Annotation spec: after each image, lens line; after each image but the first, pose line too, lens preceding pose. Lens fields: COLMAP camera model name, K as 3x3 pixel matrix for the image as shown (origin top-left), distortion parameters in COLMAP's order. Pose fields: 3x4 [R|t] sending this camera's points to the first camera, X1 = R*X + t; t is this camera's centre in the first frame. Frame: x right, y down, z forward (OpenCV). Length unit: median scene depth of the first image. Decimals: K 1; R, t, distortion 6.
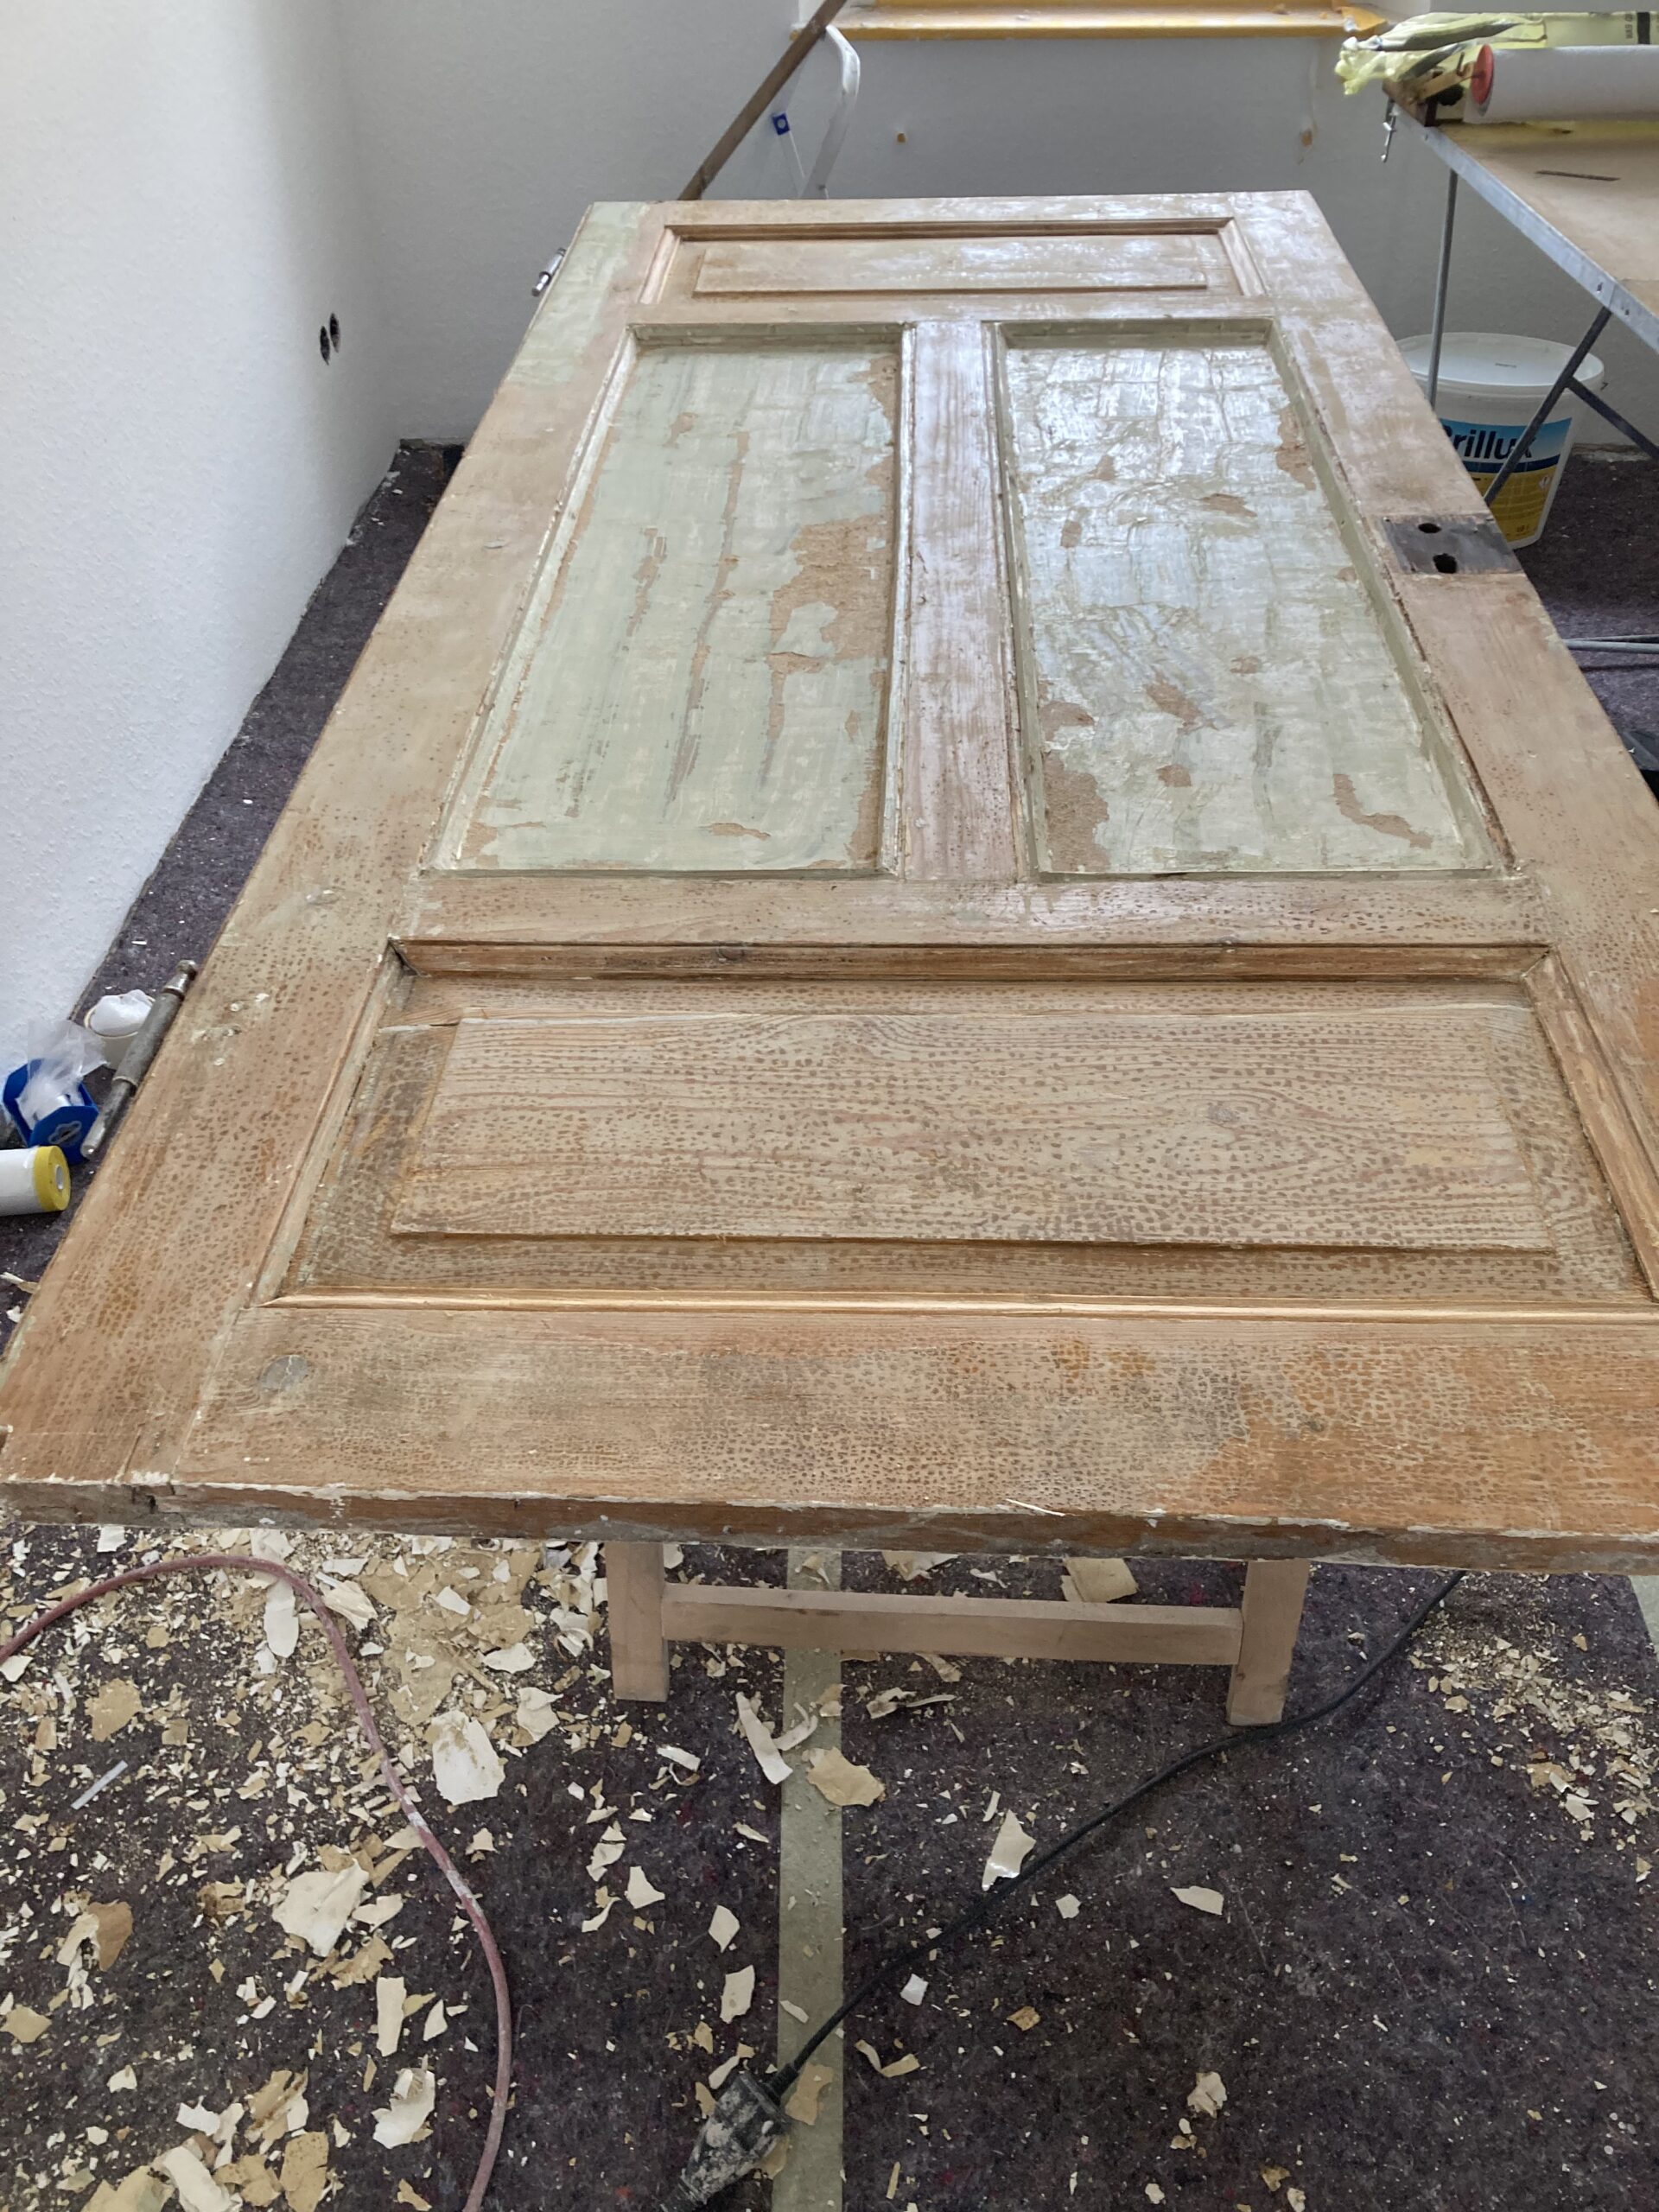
lens RADIAL K [[1786.0, 0, 832.3], [0, 1786.0, 1104.6], [0, 0, 1]] dist [0.009037, -0.033179]
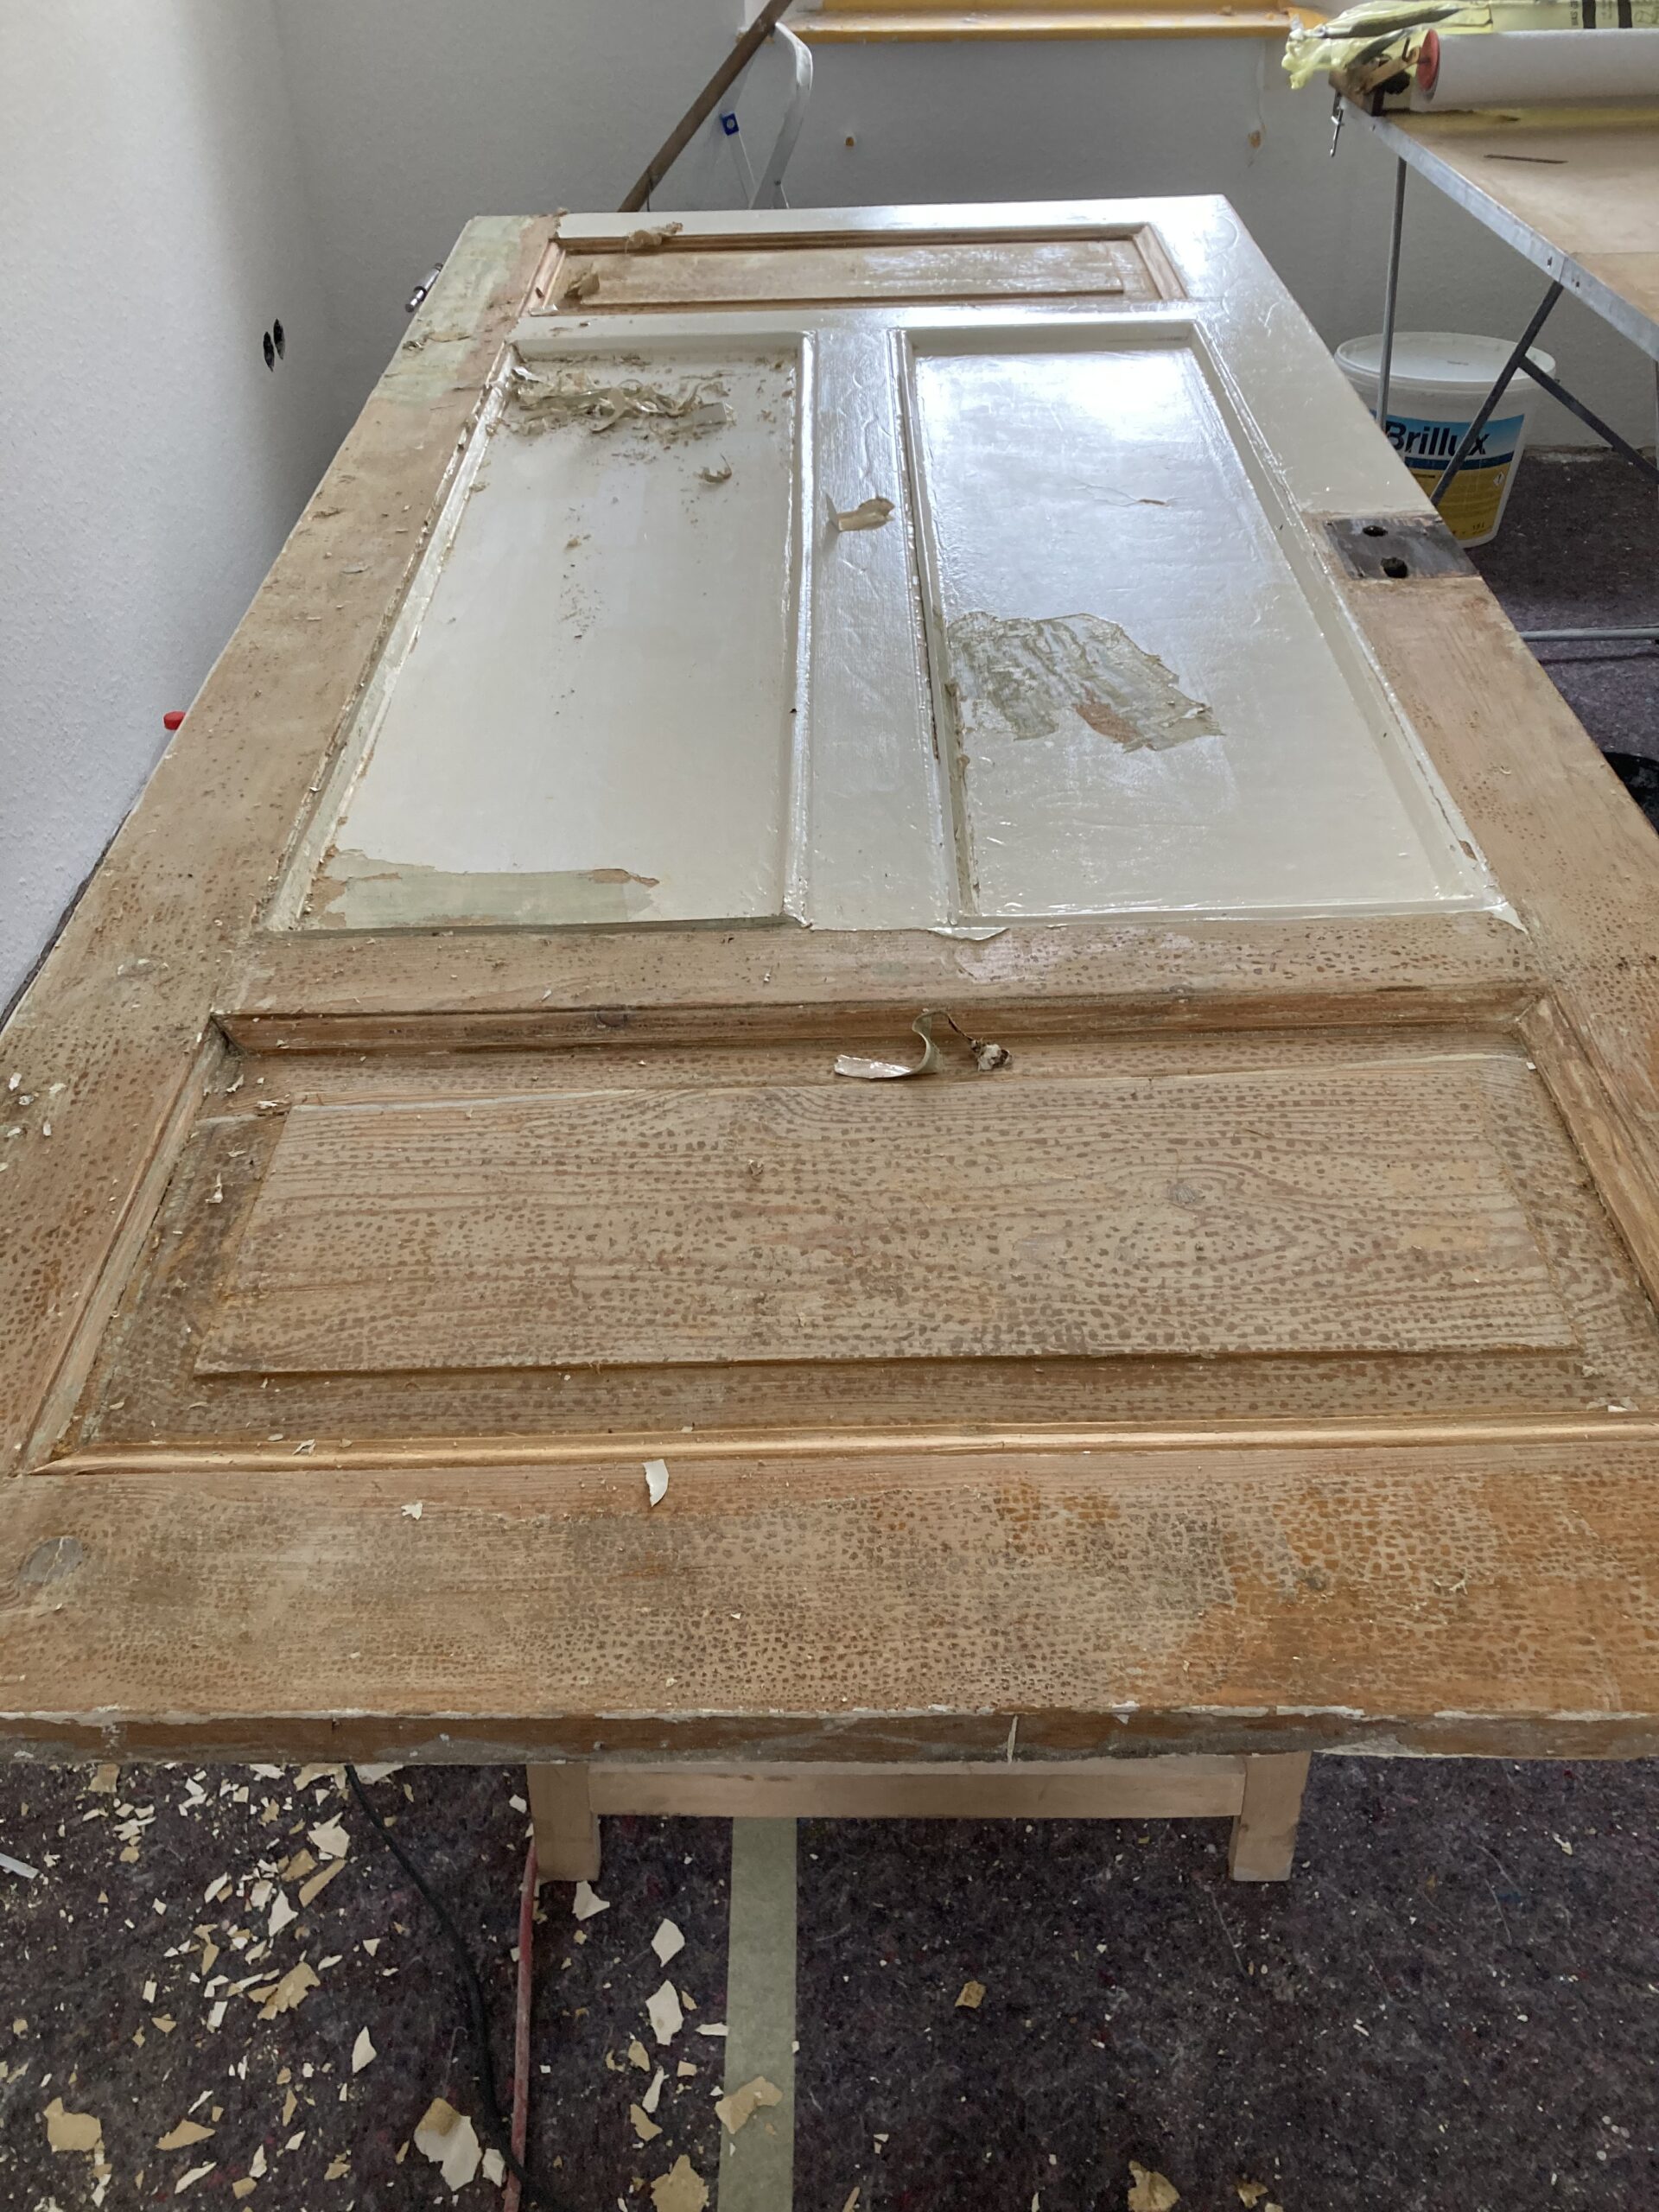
lens RADIAL K [[1786.0, 0, 832.9], [0, 1786.0, 1088.9], [0, 0, 1]] dist [0.009037, -0.033179]
pose [[0.998974, -0.029335, 0.034515, 0.021043], [0.030356, 0.999105, -0.029455, -0.023754], [-0.033620, 0.030473, 0.998970, 0.140912]]
